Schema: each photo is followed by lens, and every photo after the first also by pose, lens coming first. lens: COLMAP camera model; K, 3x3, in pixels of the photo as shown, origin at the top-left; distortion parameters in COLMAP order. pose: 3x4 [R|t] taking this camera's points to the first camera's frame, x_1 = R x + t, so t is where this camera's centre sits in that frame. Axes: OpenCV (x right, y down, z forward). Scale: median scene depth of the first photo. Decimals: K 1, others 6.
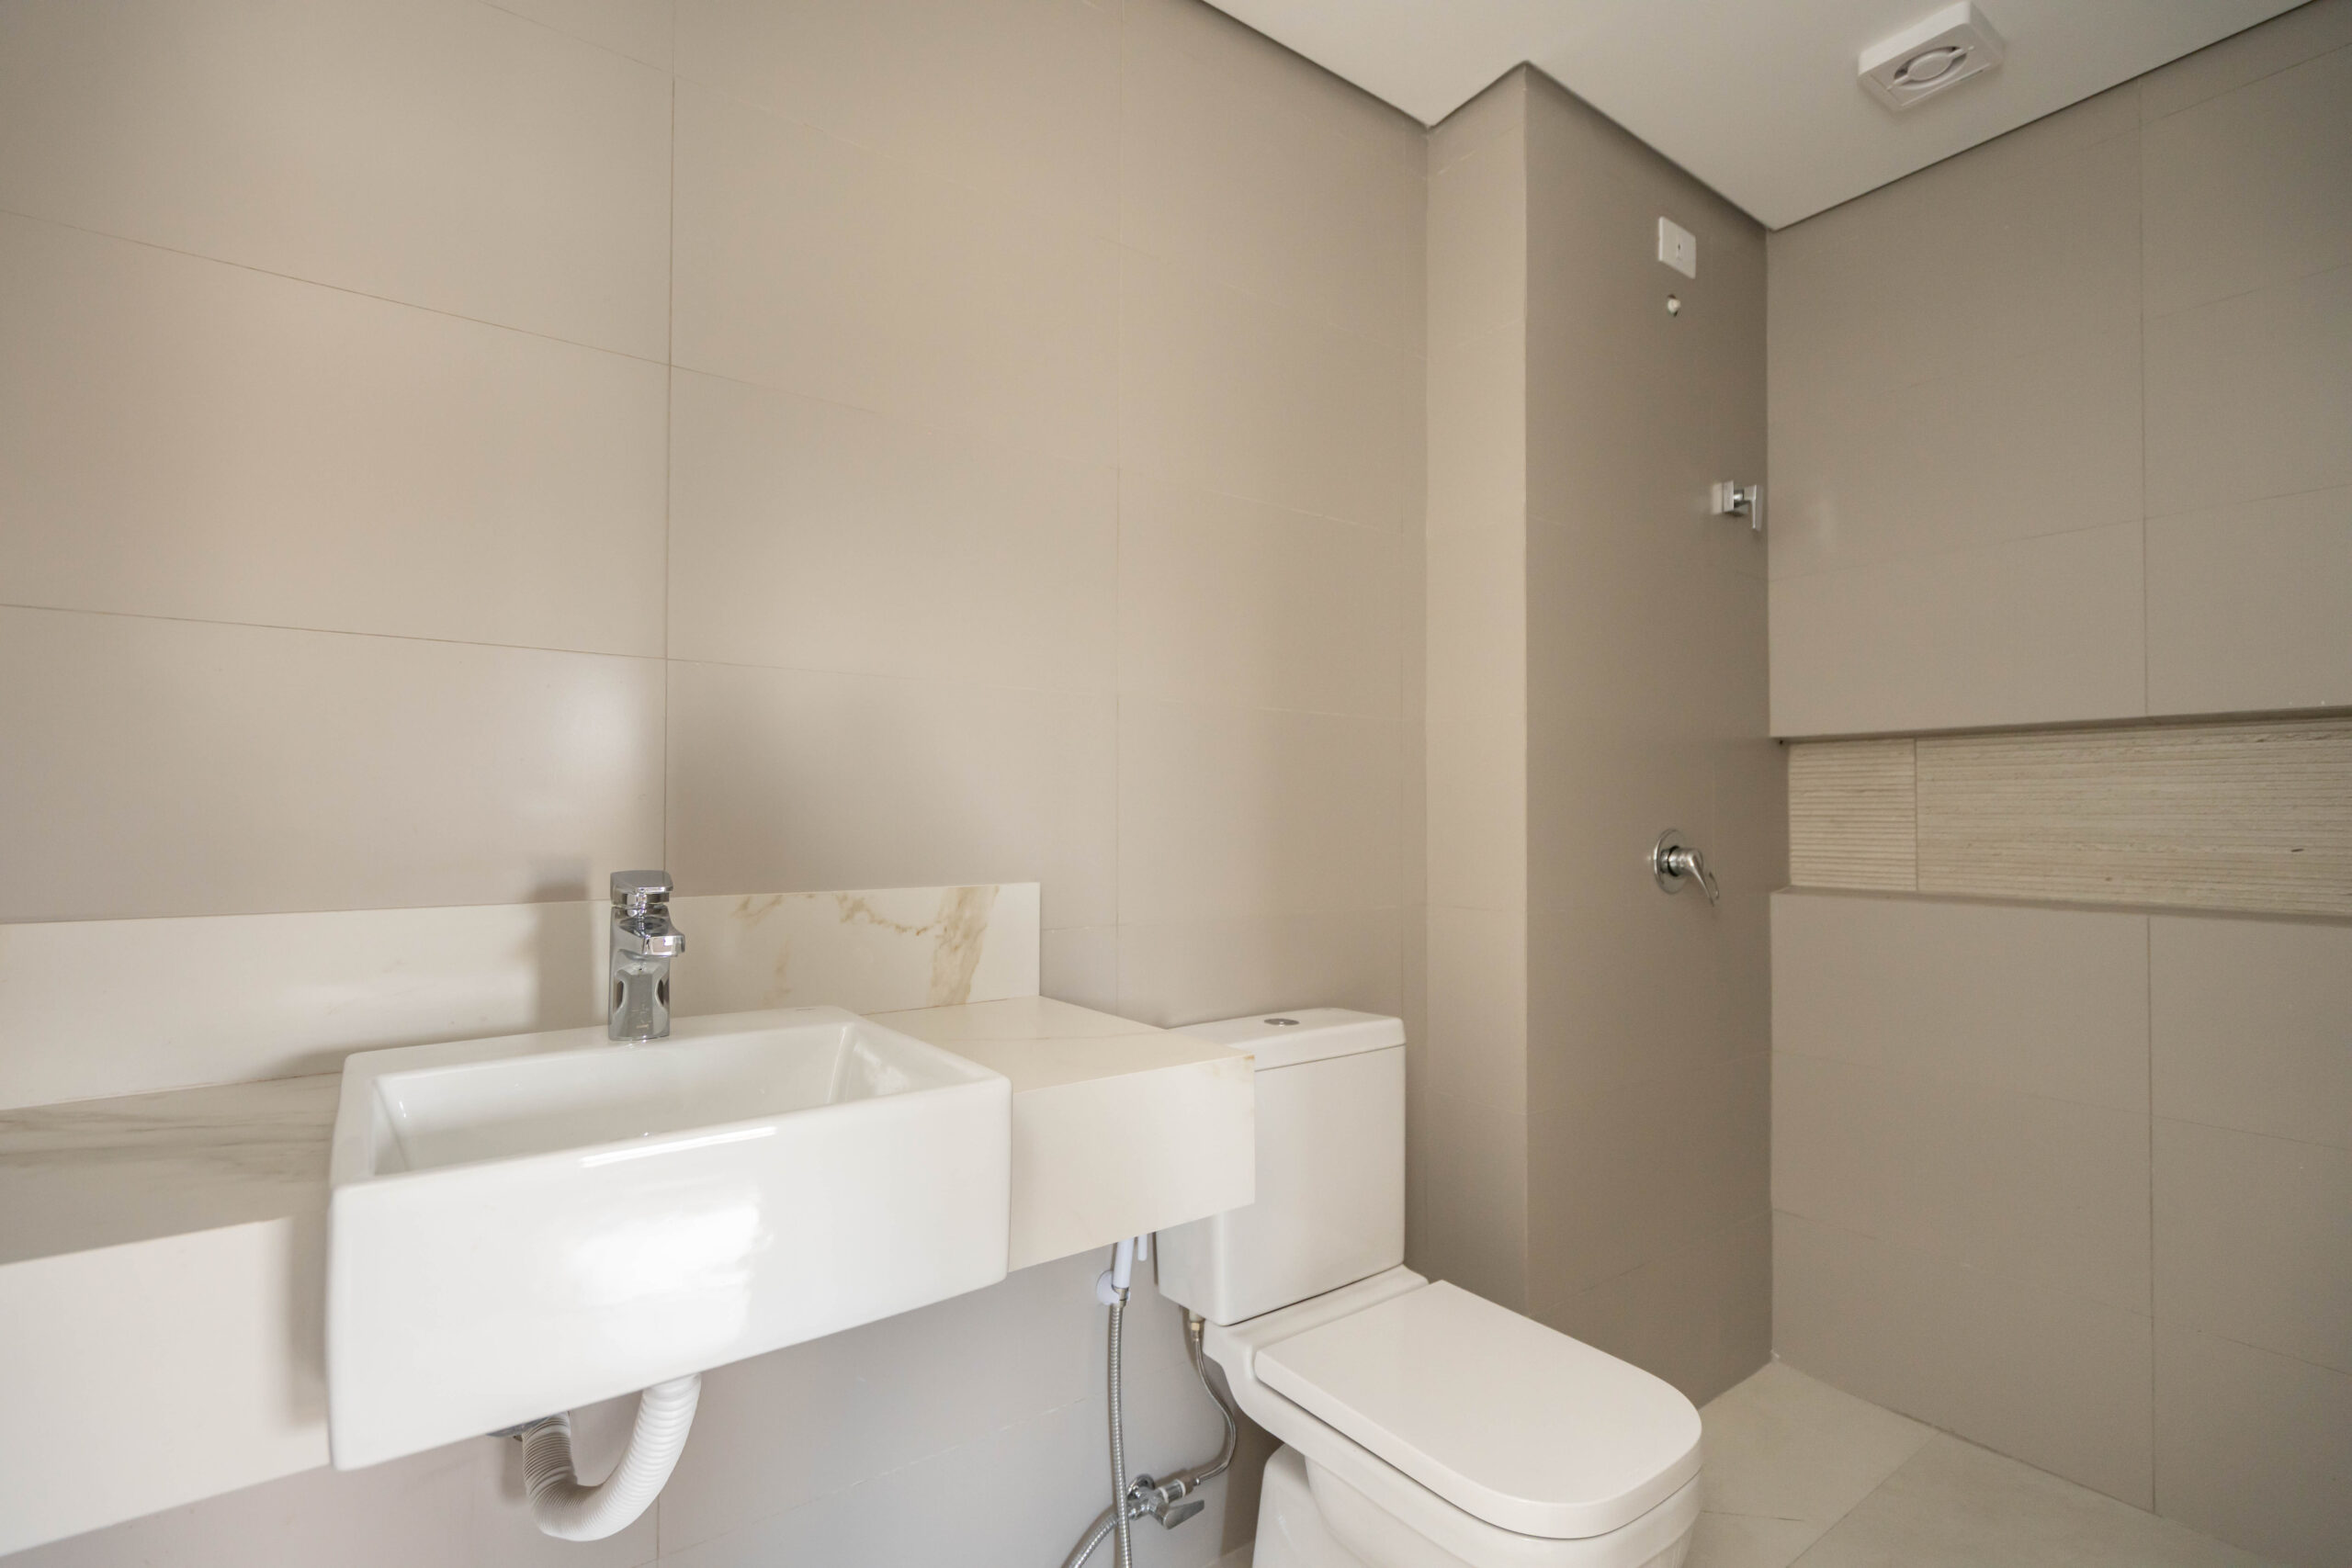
lens RADIAL K [[1076.4, 0, 1170.4], [0, 1076.4, 769.3], [0, 0, 1]] dist [-0.000457, 0.000108]
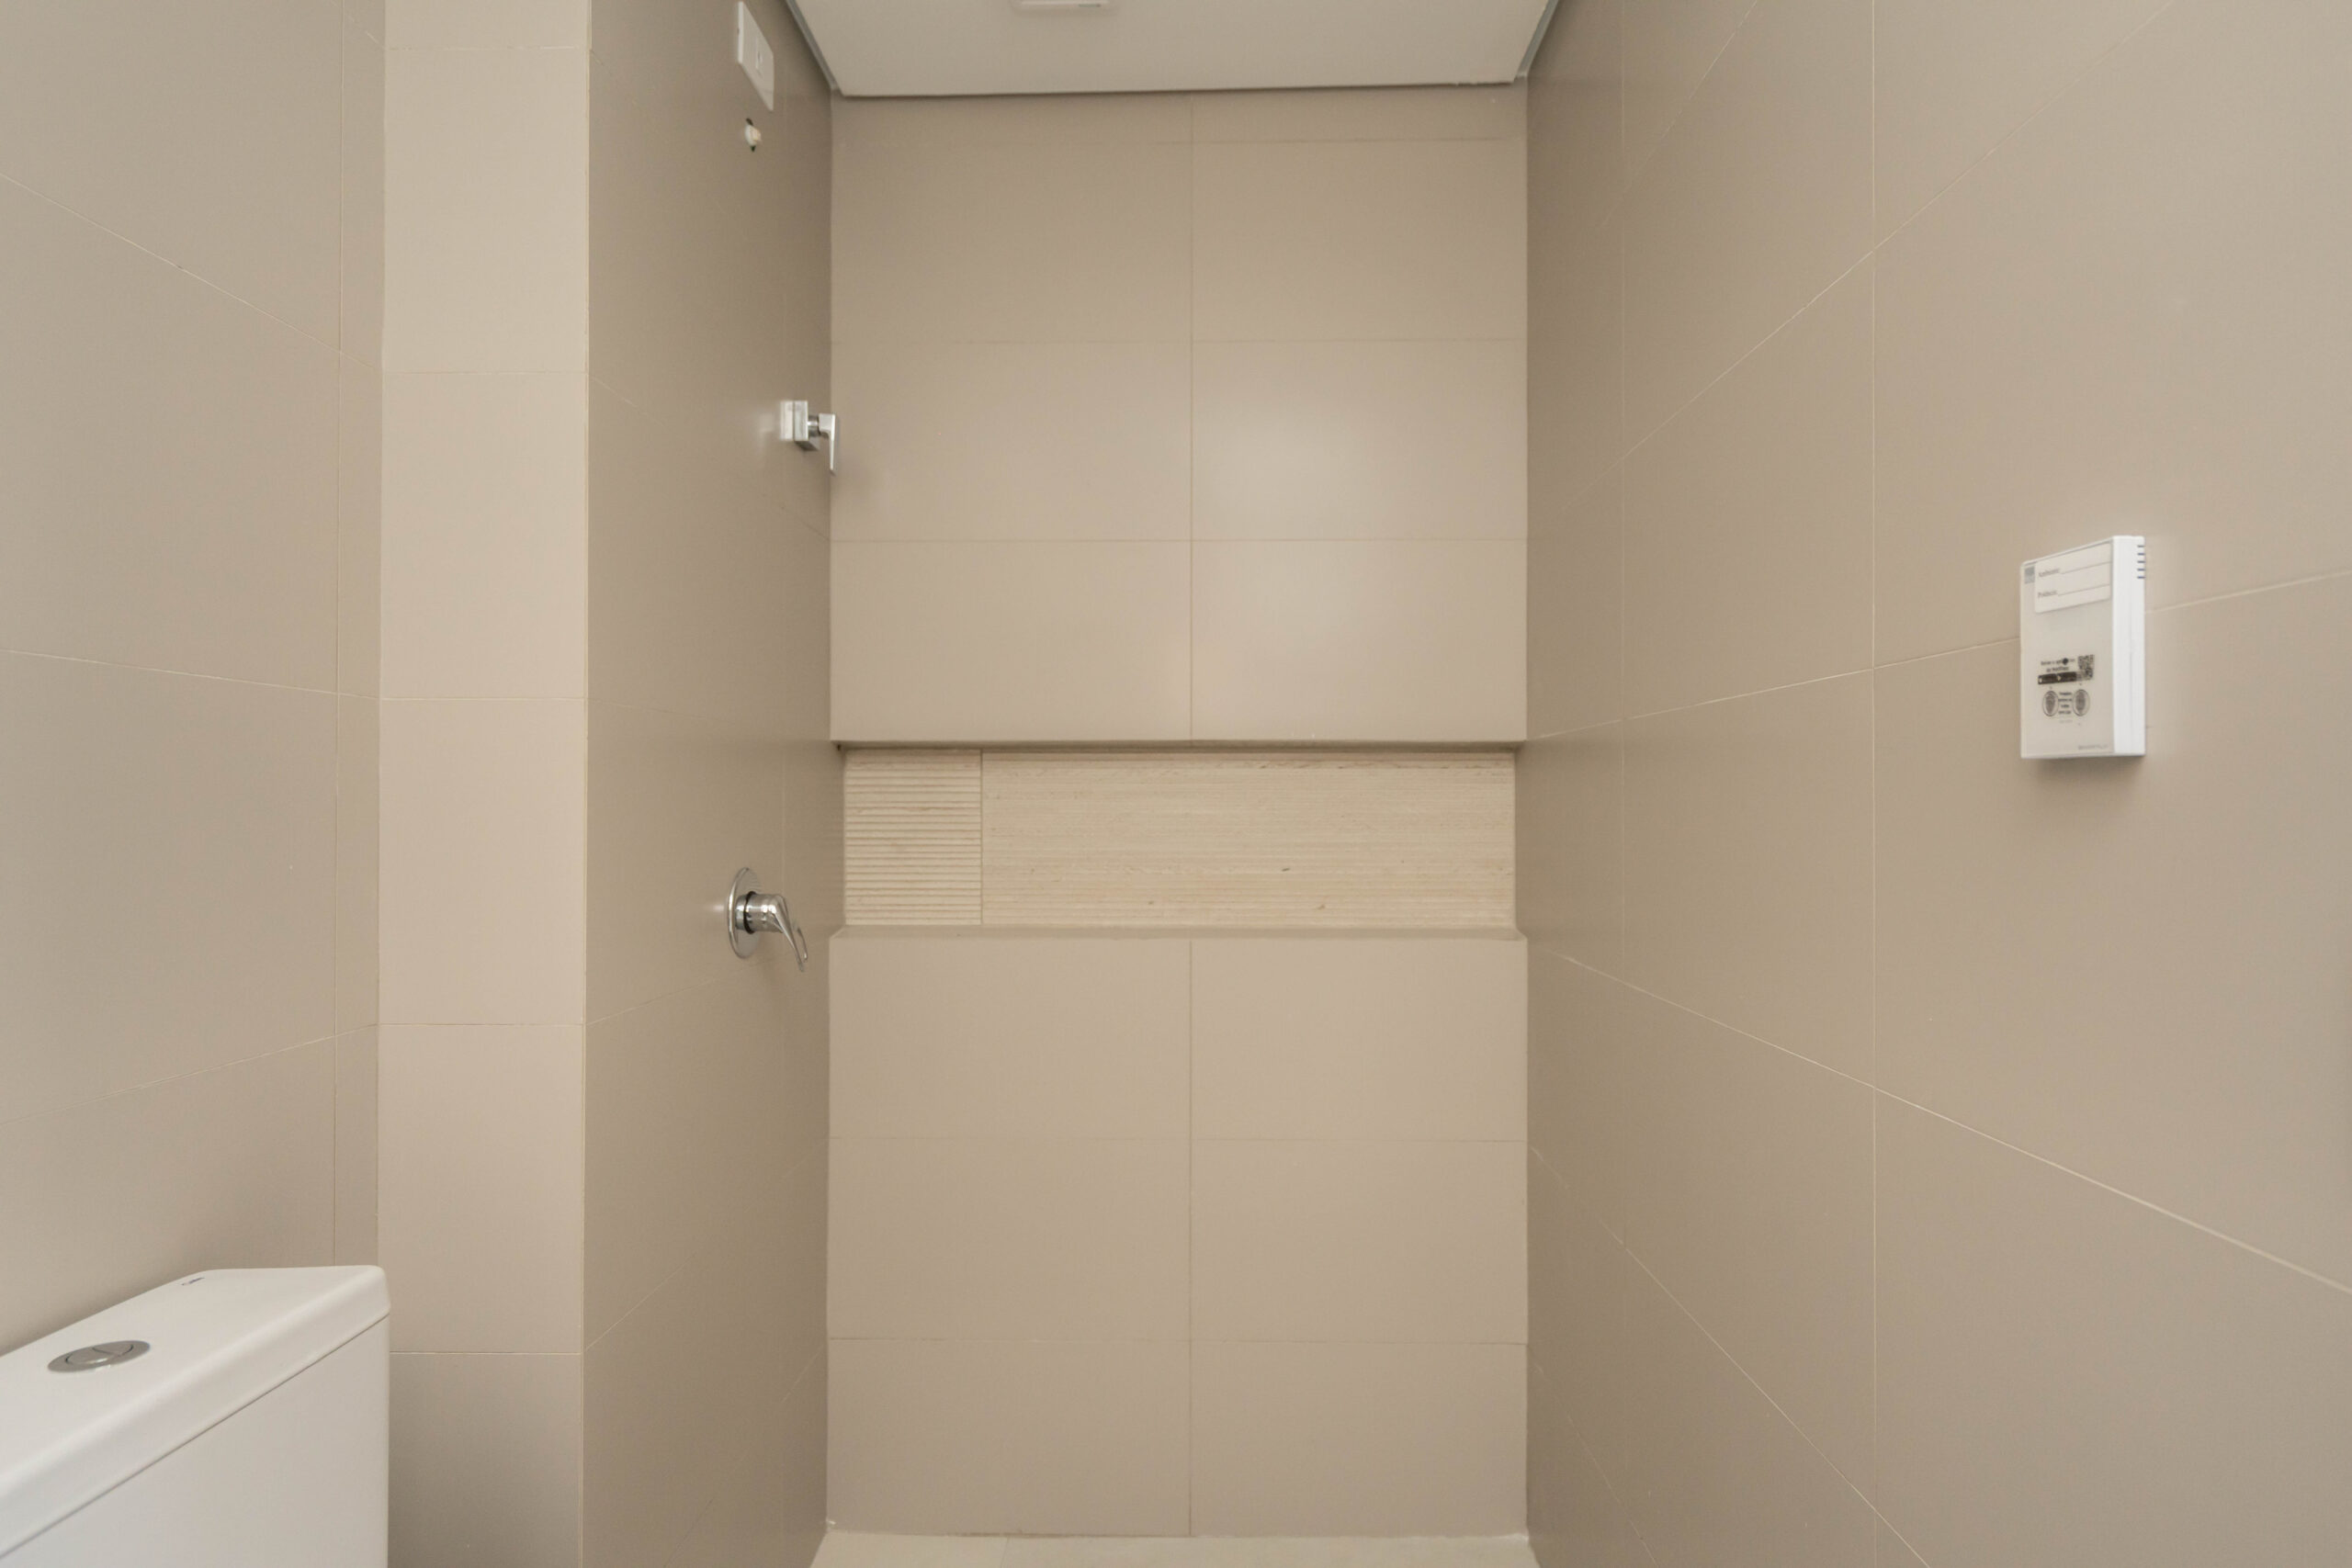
lens RADIAL K [[1286.1, 0, 1172.3], [0, 1286.1, 794.8], [0, 0, 1]] dist [-0.003689, -0.001473]
pose [[0.619241, 0.003302, 0.785194, -0.029437], [-0.031740, 0.999279, 0.020830, -0.018872], [-0.784559, -0.037821, 0.618900, 0.236566]]
